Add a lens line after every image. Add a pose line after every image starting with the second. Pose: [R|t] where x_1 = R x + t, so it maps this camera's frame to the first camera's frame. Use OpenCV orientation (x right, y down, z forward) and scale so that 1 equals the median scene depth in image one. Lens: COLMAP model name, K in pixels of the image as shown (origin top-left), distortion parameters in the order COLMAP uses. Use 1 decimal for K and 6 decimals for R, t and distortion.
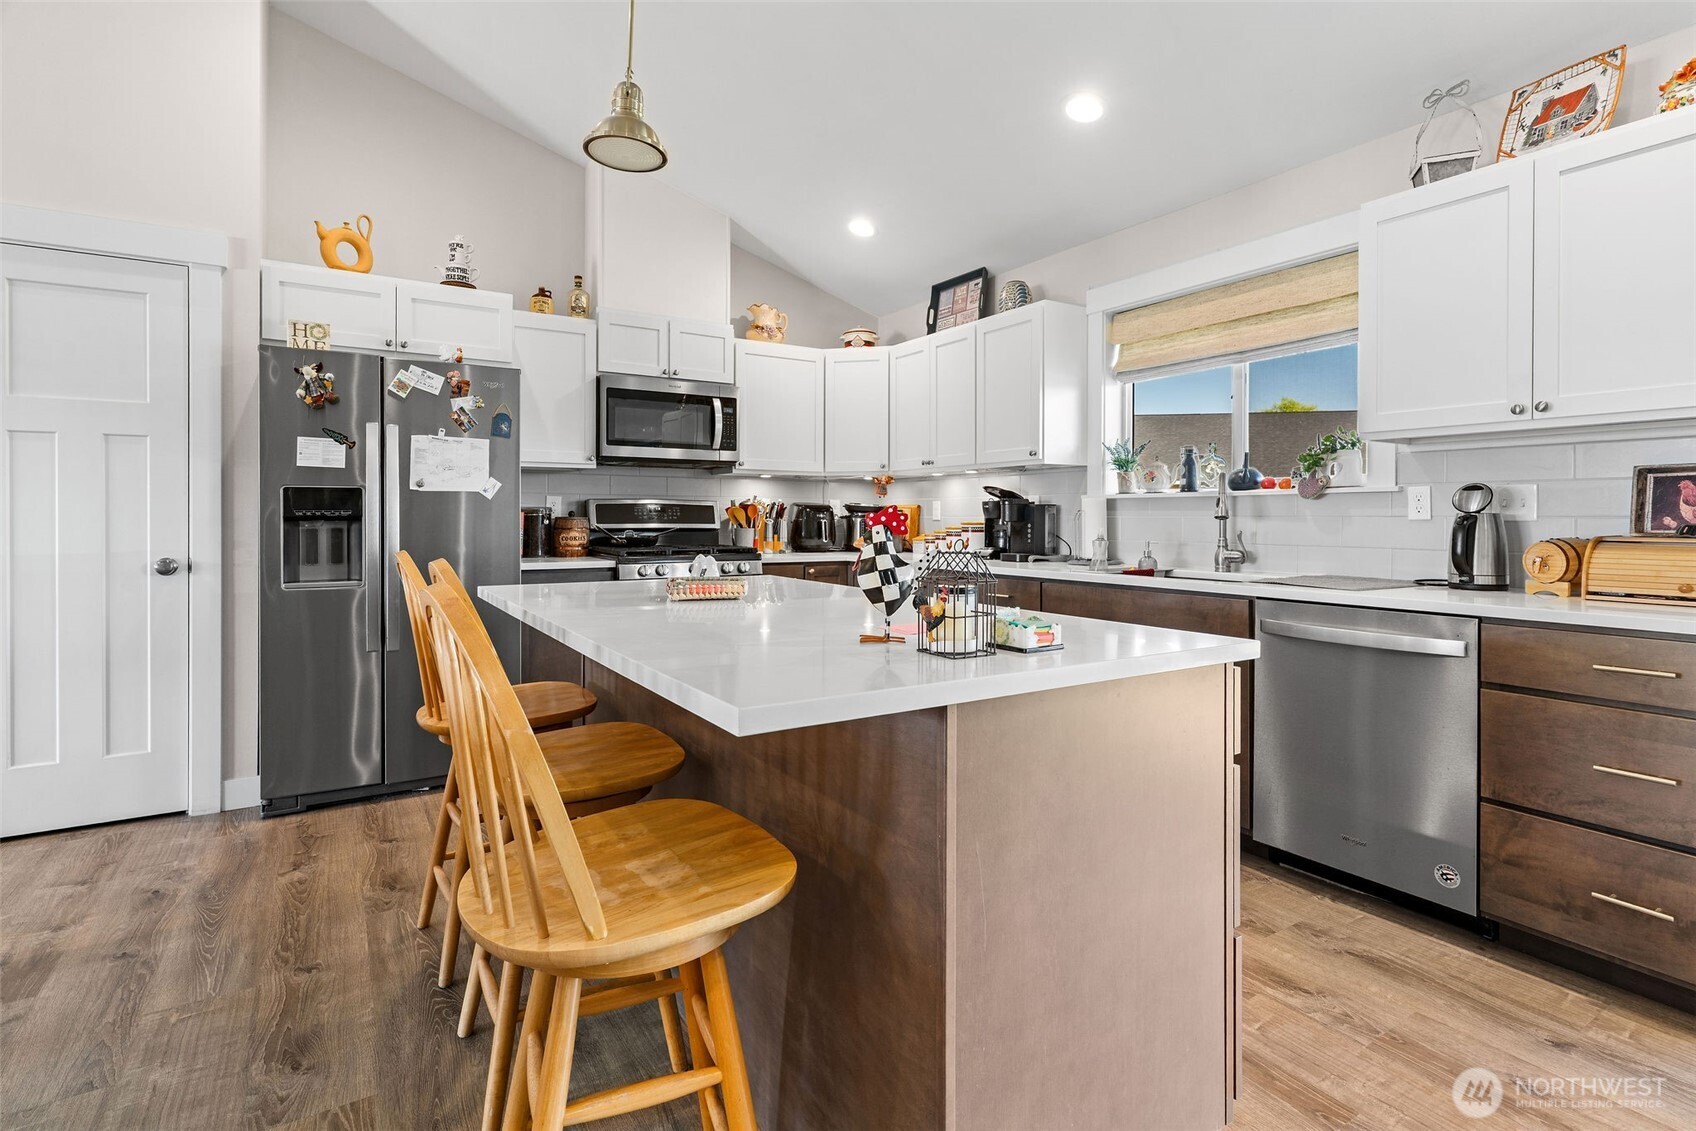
lens RADIAL K [[806.9, 0, 849.0], [0, 806.9, 519.7], [0, 0, 1]] dist [0.004984, -0.002273]
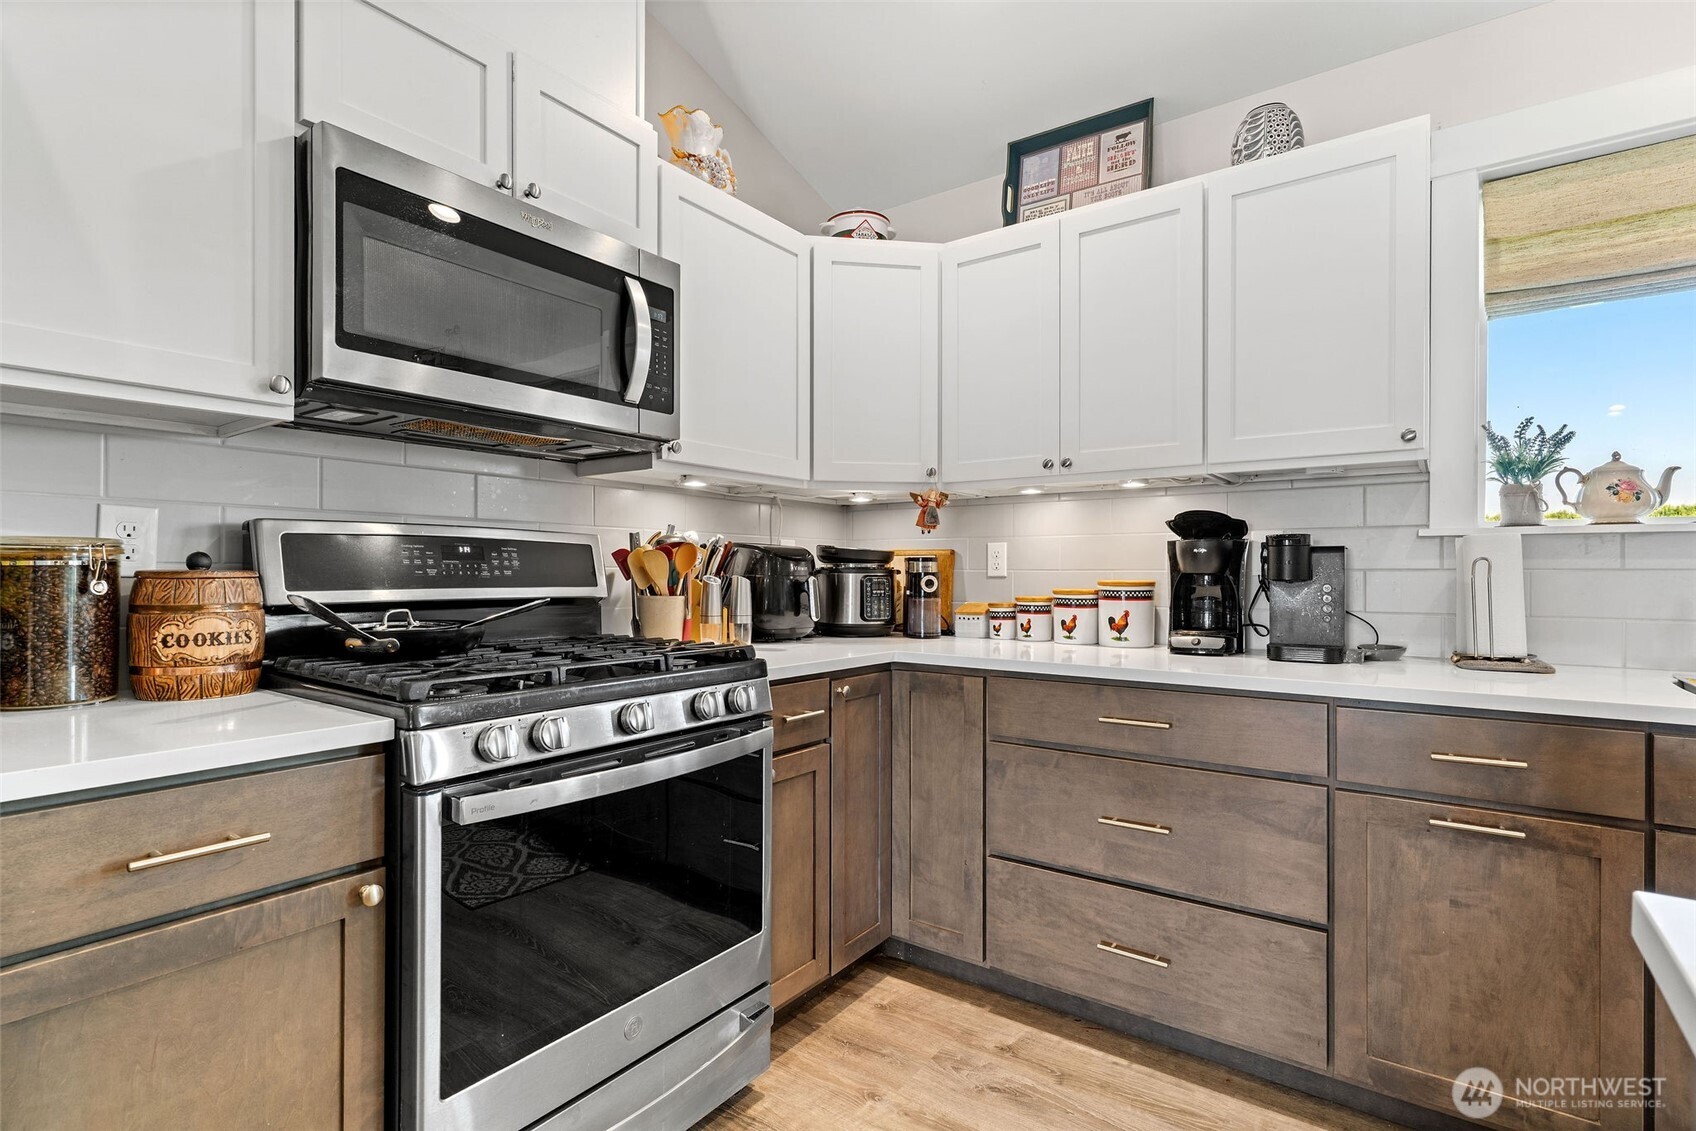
lens RADIAL K [[806.9, 0, 843.7], [0, 806.9, 572.0], [0, 0, 1]] dist [0.004984, -0.002273]
pose [[0.928529, -0.000863, 0.371258, -0.215441], [0.001715, 0.999997, -0.001964, -0.001977], [-0.371255, 0.002460, 0.928528, 0.580212]]
